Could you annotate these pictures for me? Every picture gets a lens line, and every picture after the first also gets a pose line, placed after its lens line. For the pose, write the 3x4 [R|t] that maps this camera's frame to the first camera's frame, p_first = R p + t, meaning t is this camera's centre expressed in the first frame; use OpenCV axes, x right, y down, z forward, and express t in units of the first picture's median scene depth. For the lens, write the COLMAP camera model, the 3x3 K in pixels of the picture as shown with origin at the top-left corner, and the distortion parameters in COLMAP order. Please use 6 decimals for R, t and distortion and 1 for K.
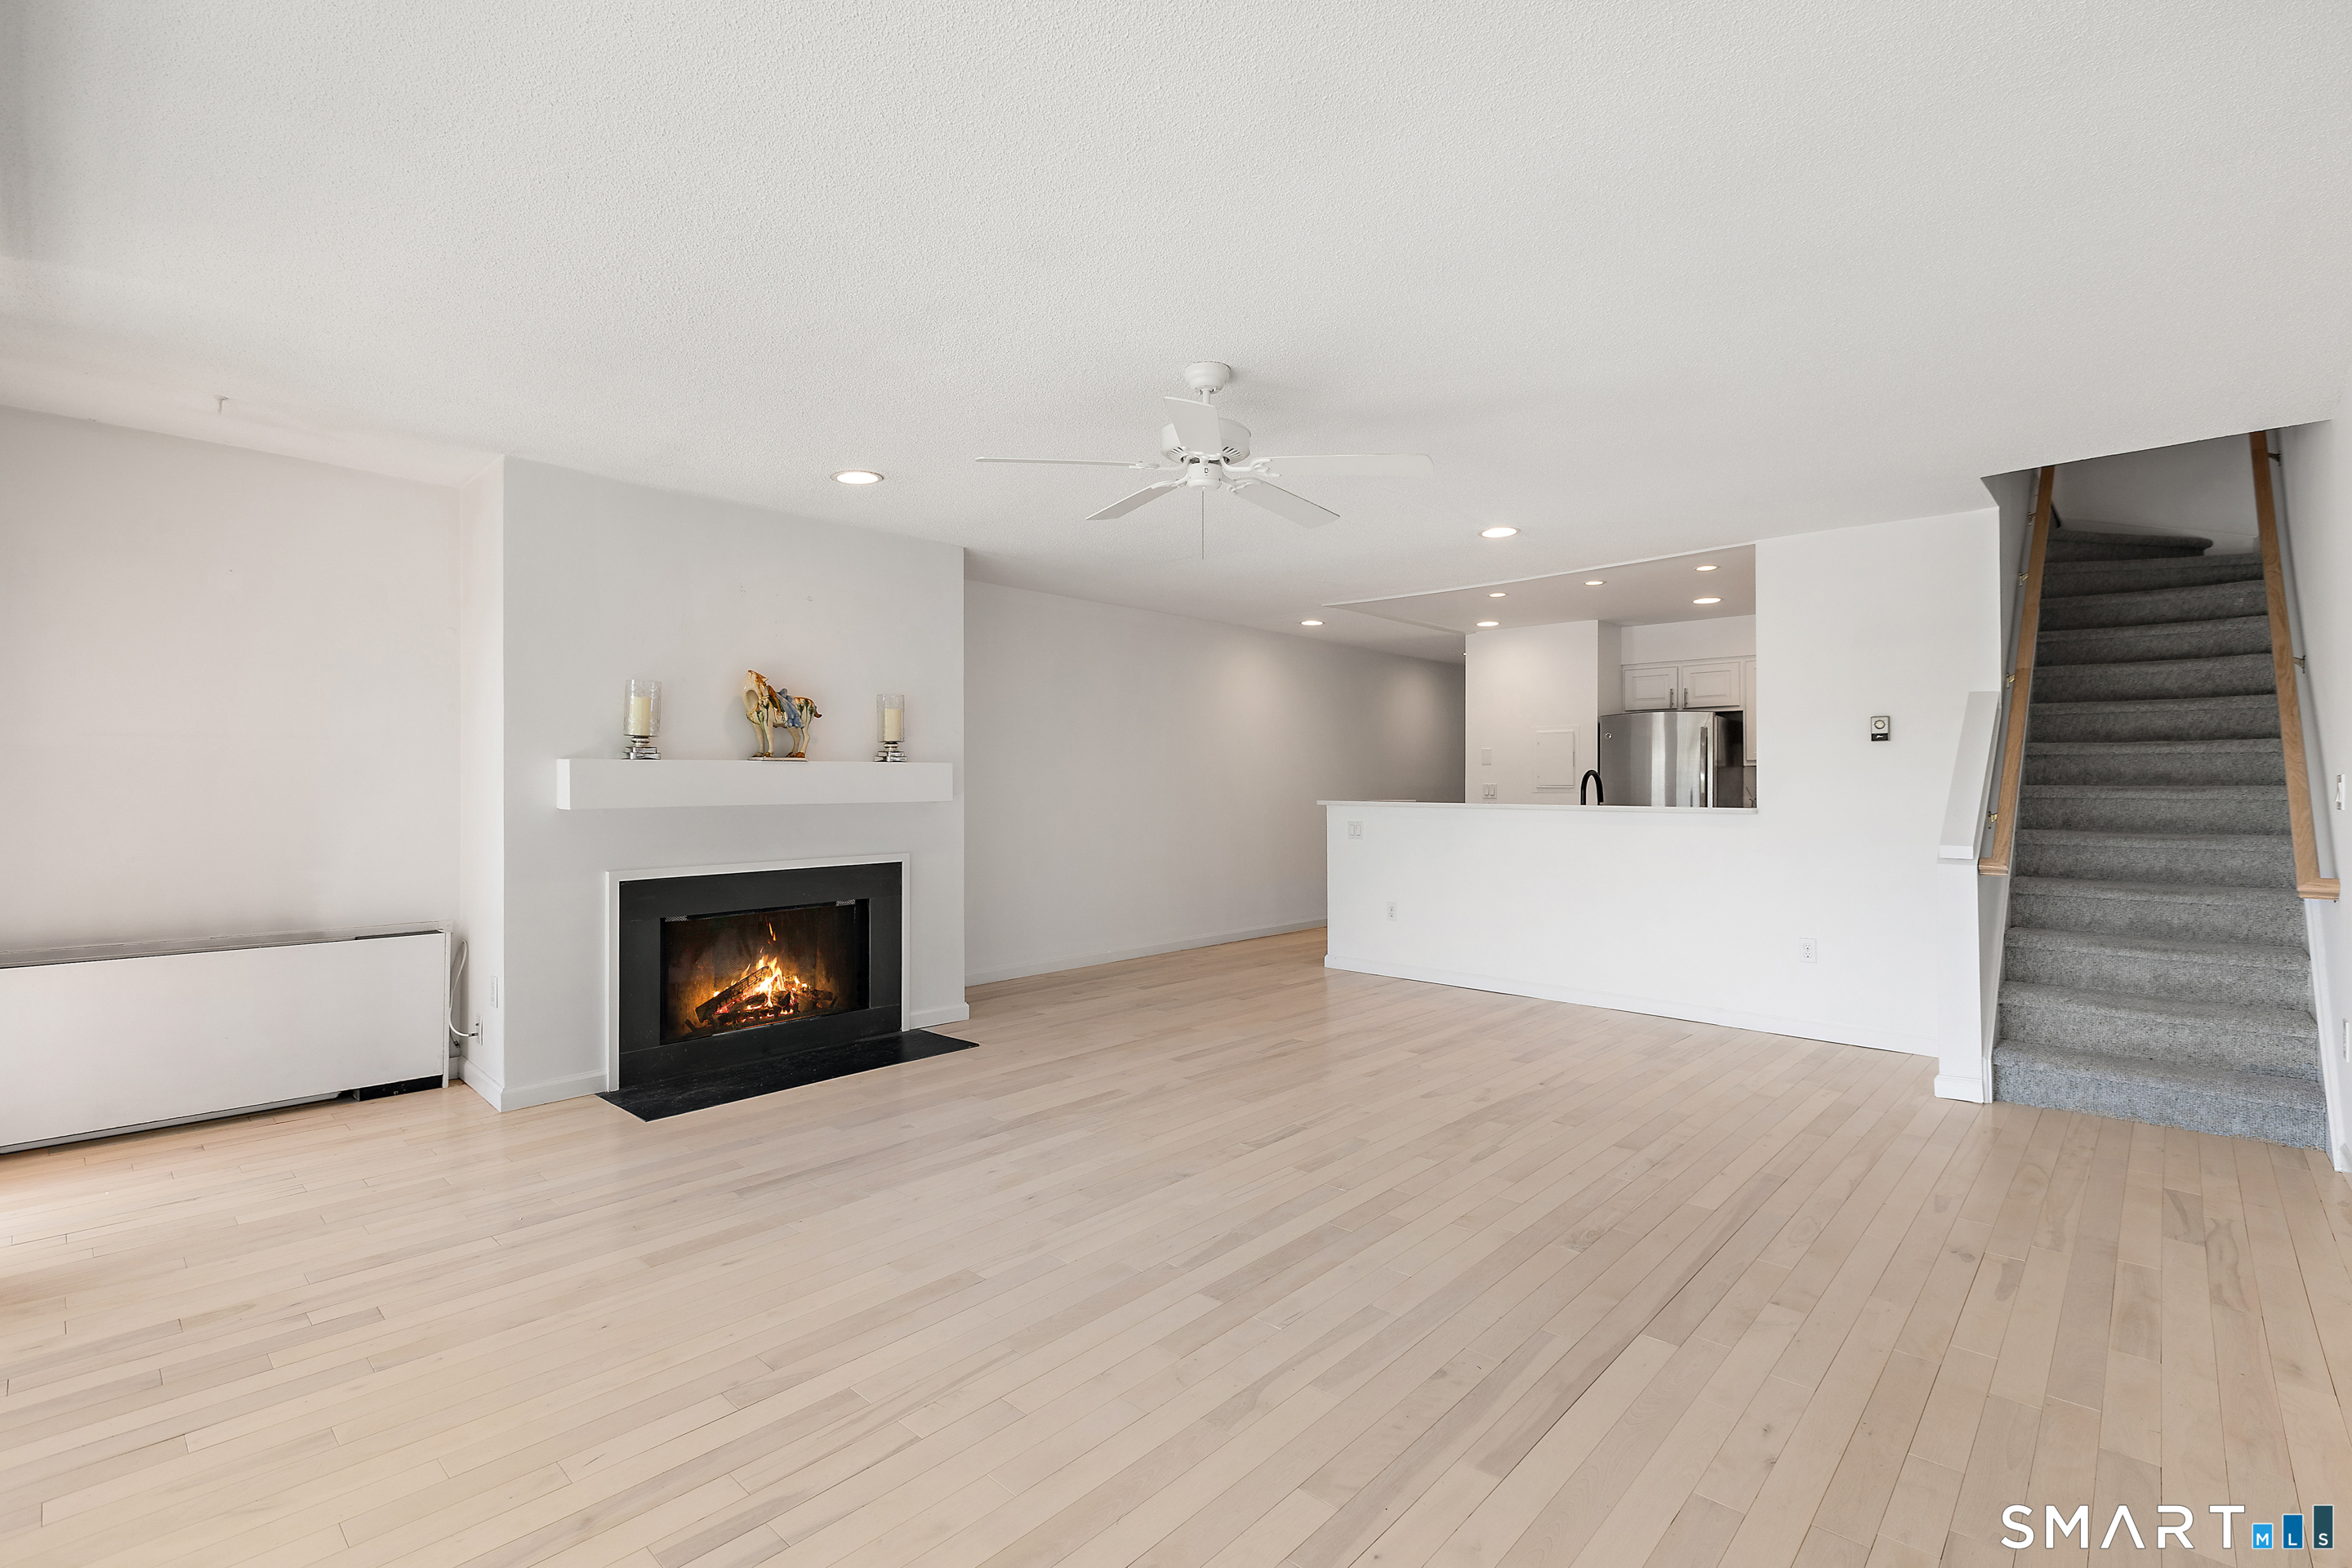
lens RADIAL K [[1071.8, 0, 1154.6], [0, 1071.8, 776.2], [0, 0, 1]] dist [0.001258, -0.000104]
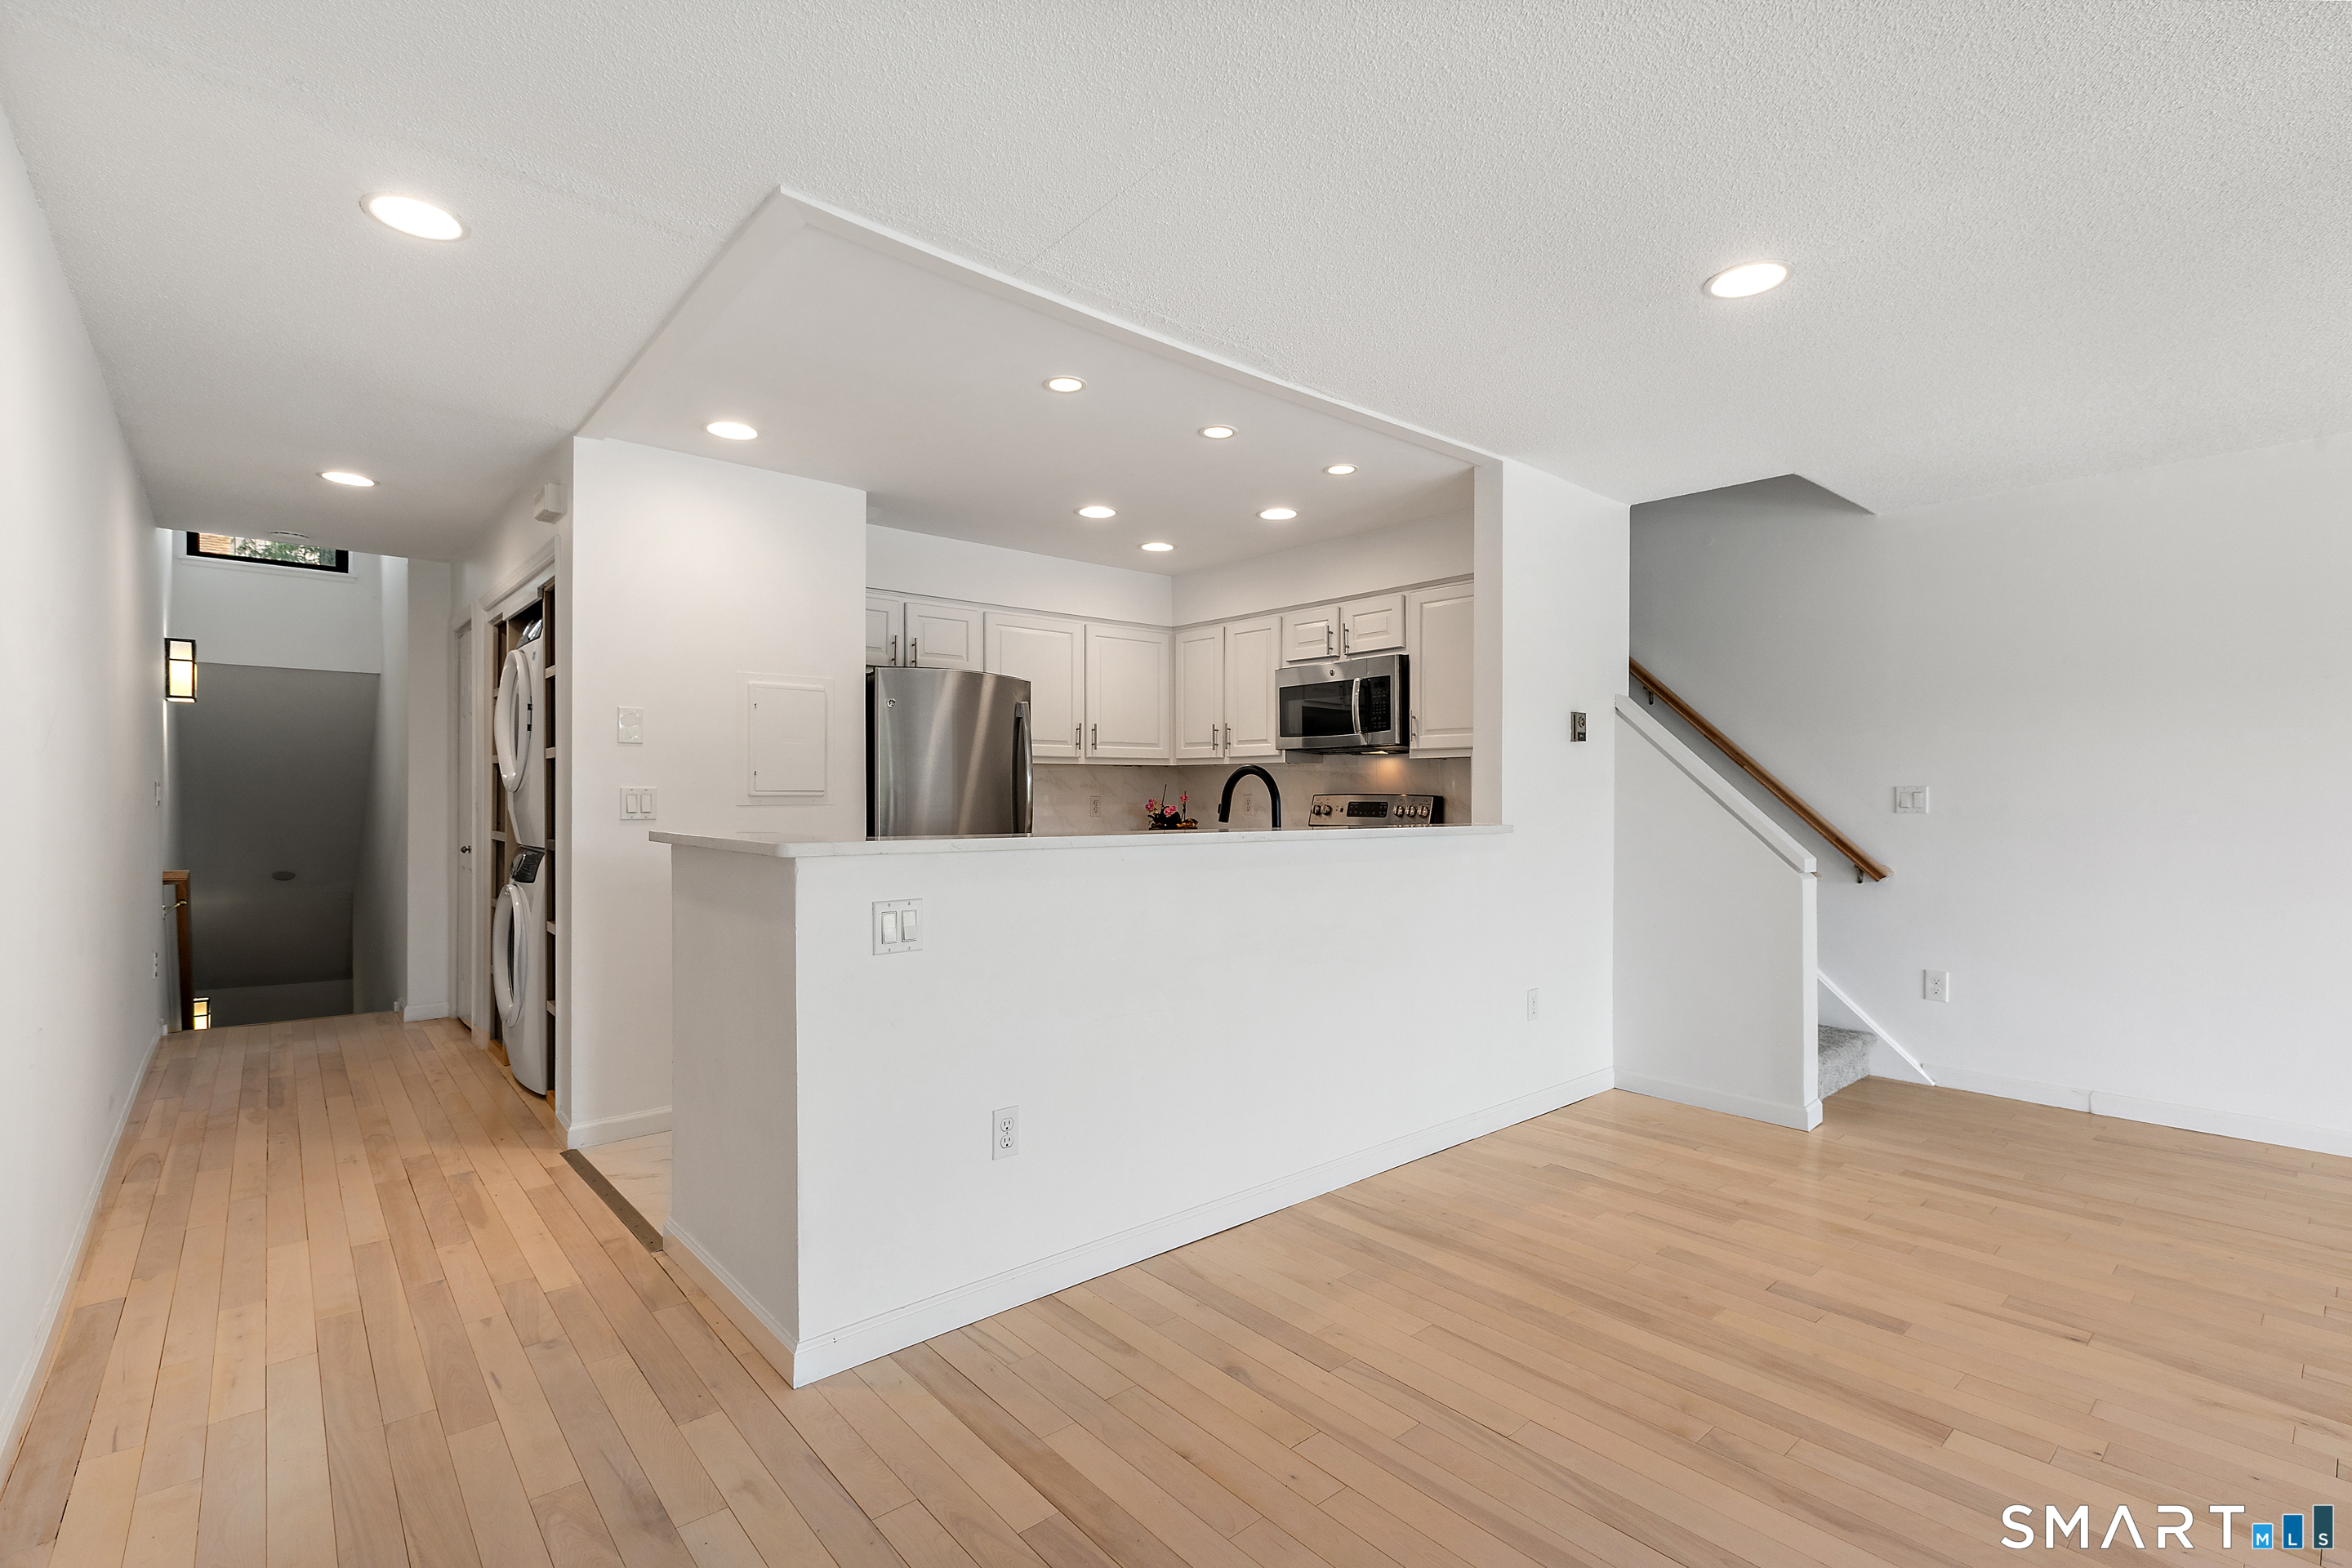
lens RADIAL K [[1071.8, 0, 1179.3], [0, 1071.8, 796.4], [0, 0, 1]] dist [0.001258, -0.000104]
pose [[0.091903, -0.002867, 0.995764, -0.200531], [-0.013401, 0.999902, 0.004116, 0.010576], [-0.995678, -0.013722, 0.091856, 1.292804]]
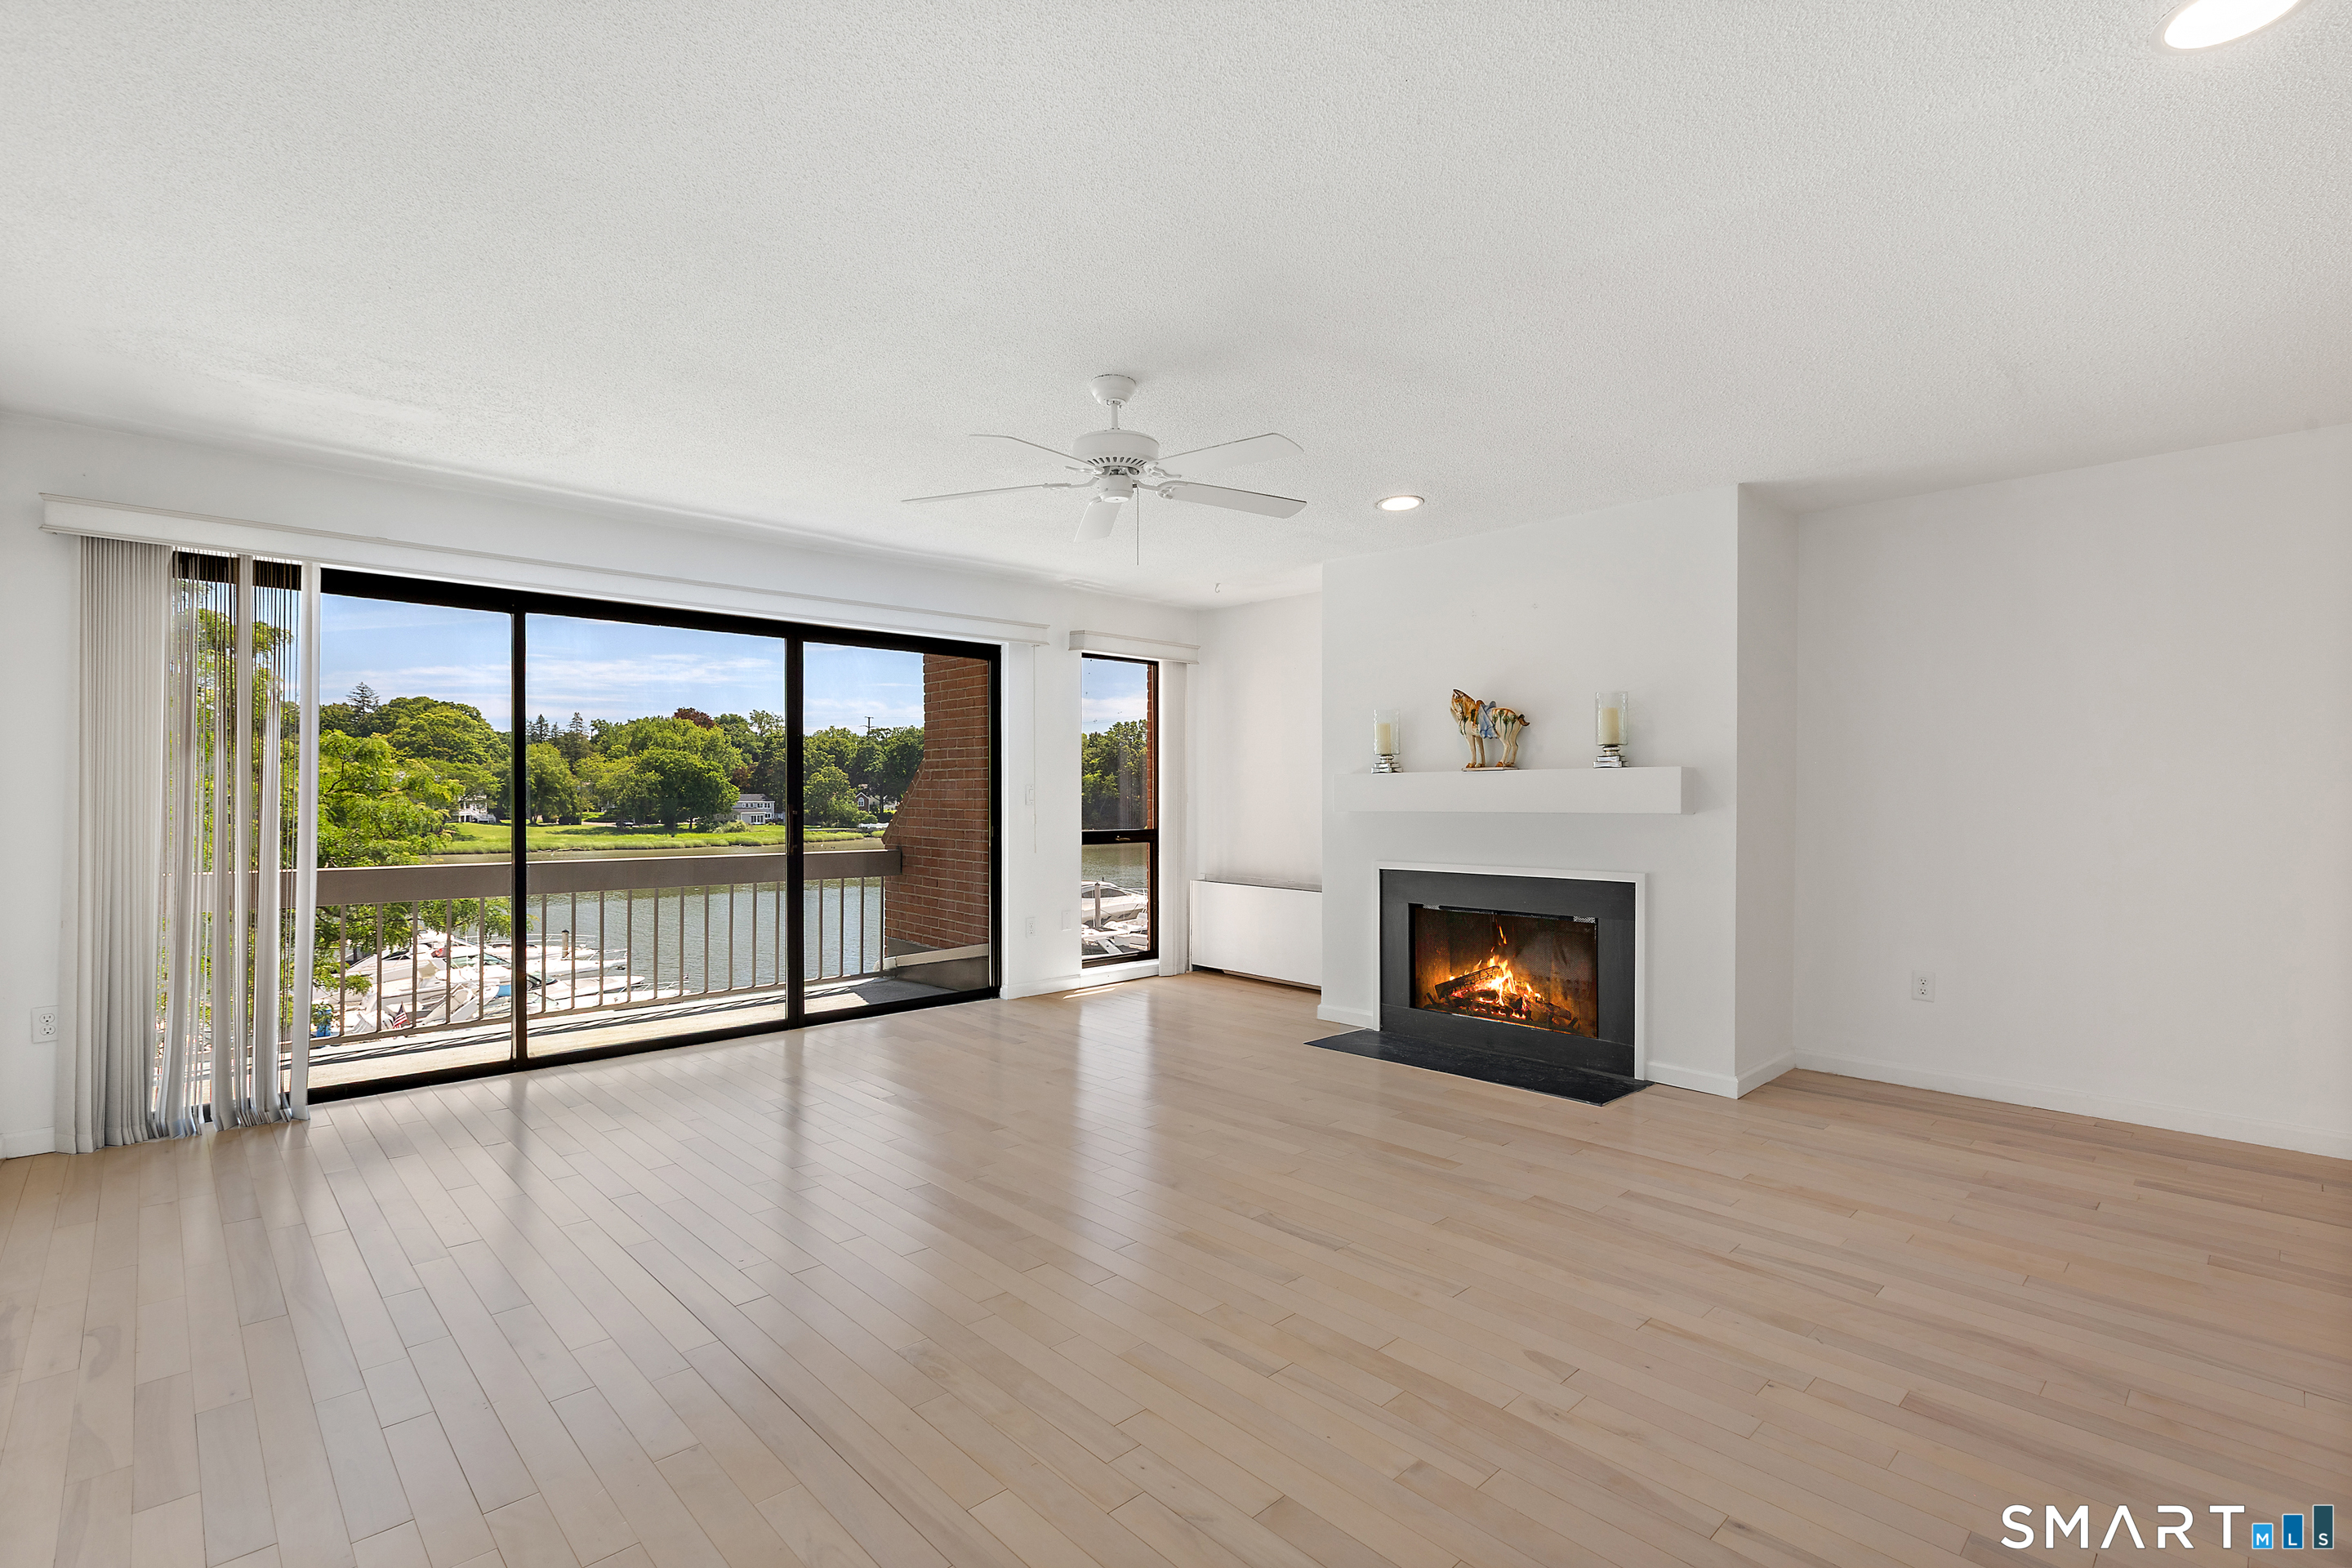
lens RADIAL K [[1071.8, 0, 1172.0], [0, 1071.8, 807.3], [0, 0, 1]] dist [0.001258, -0.000104]
pose [[-0.055915, 0.009784, -0.998388, 0.713877], [0.004138, 0.999946, 0.009568, 0.009919], [0.998427, -0.003596, -0.055952, 0.745156]]
